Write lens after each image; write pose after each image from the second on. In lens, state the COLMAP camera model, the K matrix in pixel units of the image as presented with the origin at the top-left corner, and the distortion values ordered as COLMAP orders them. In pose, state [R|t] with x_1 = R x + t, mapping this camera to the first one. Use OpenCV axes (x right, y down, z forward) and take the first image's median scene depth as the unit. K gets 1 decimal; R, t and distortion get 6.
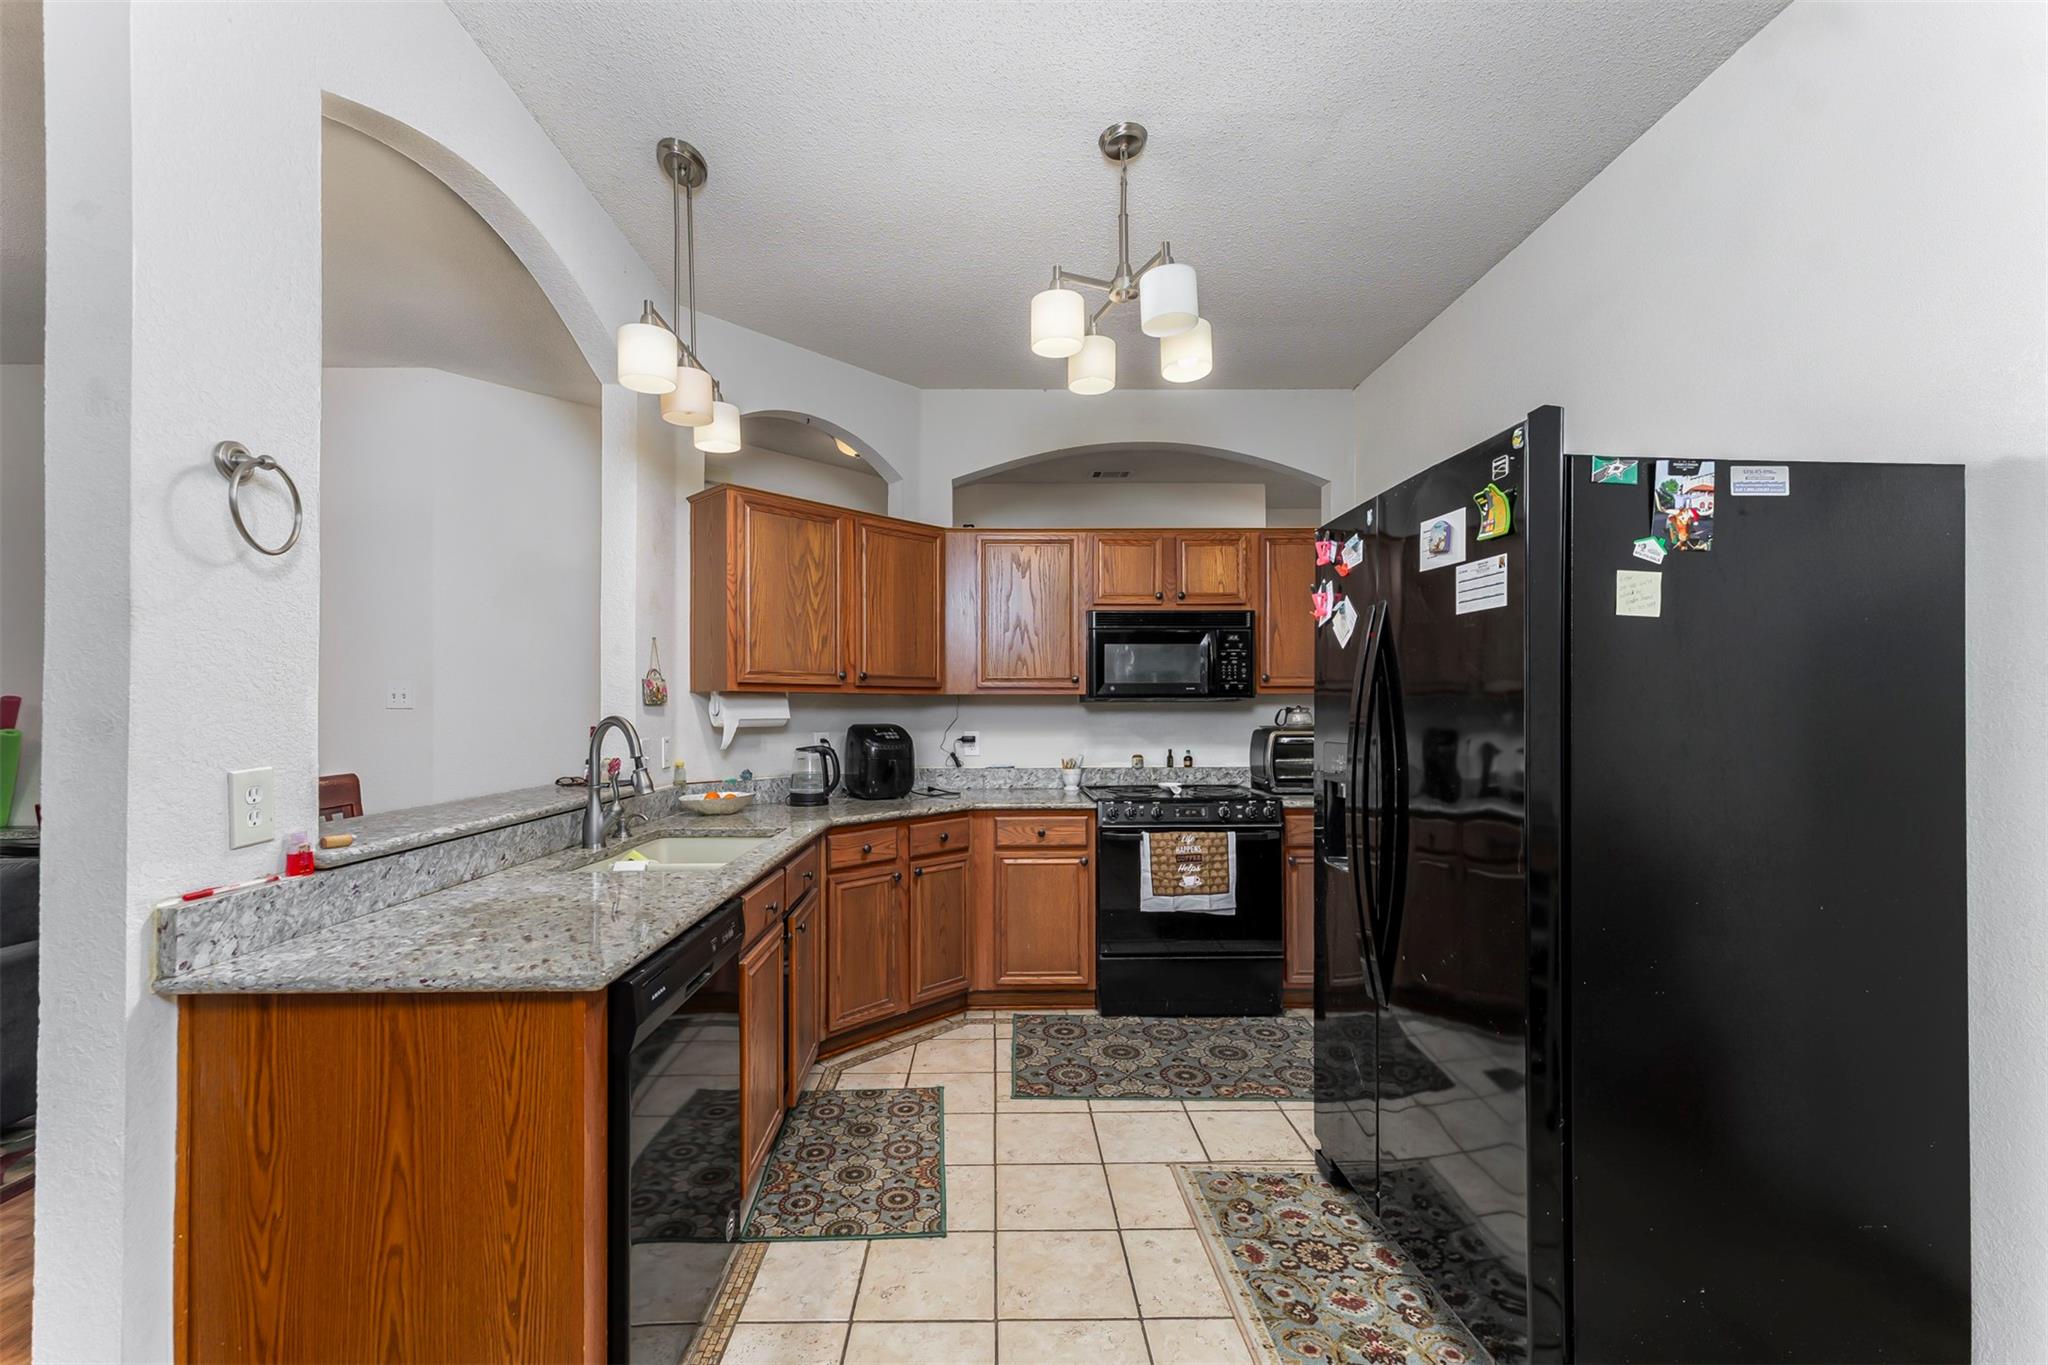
lens RADIAL K [[839.0, 0, 999.8], [0, 839.0, 705.2], [0, 0, 1]] dist [0.013188, 0.000025]
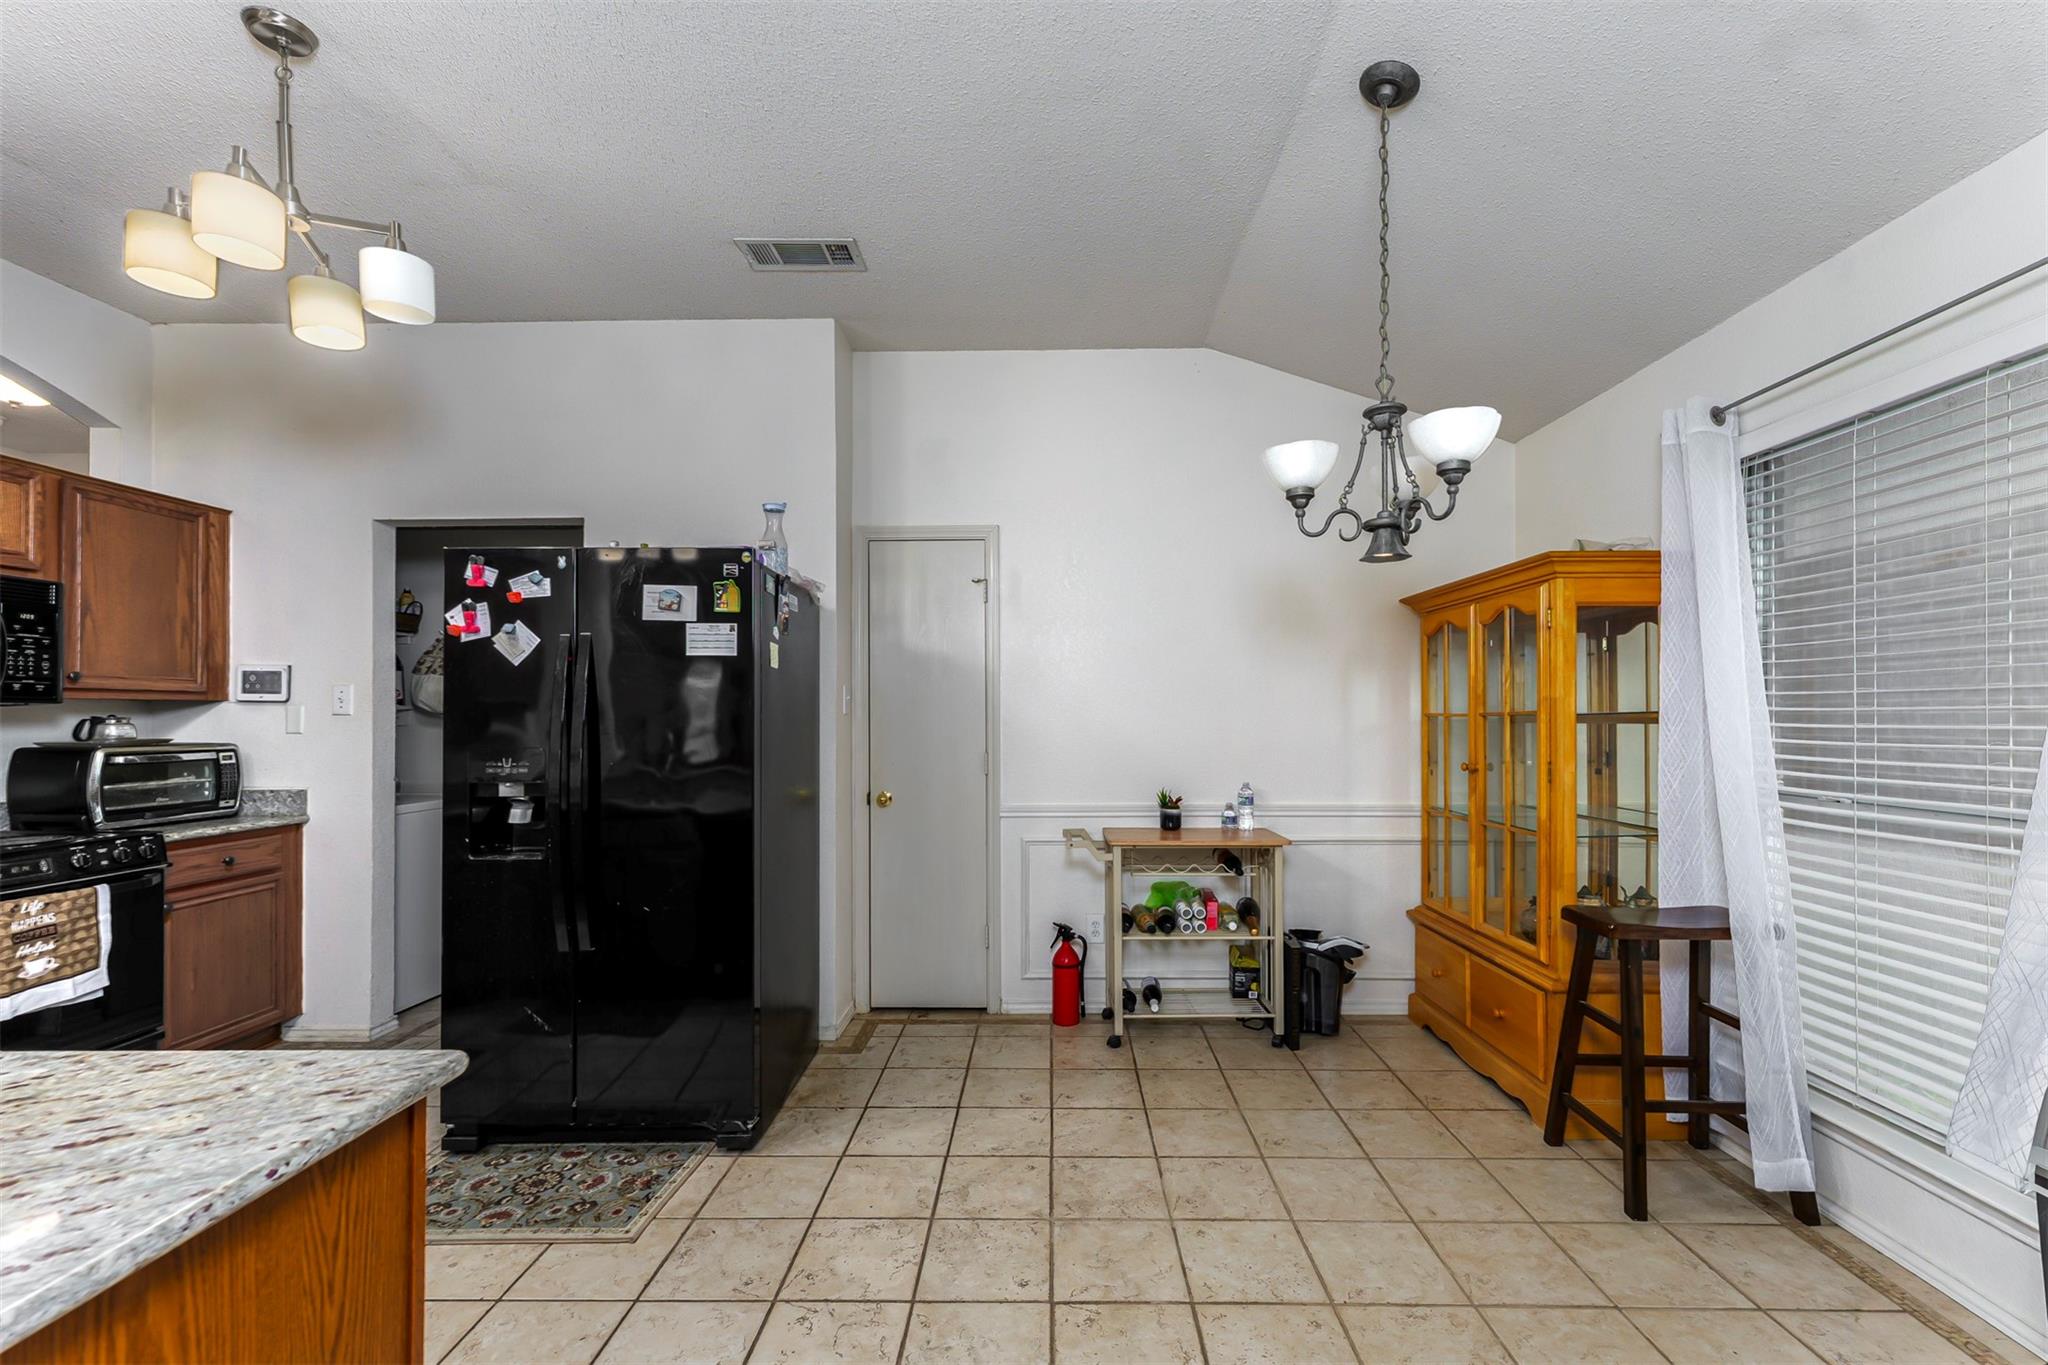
lens RADIAL K [[846.9, 0, 1020.6], [0, 846.9, 717.5], [0, 0, 1]] dist [0.002122, 0.000158]
pose [[0.047636, 0.003058, 0.998860, -0.436086], [-0.003910, 0.999988, -0.002875, 0.002378], [-0.998857, -0.003769, 0.047647, 0.156318]]
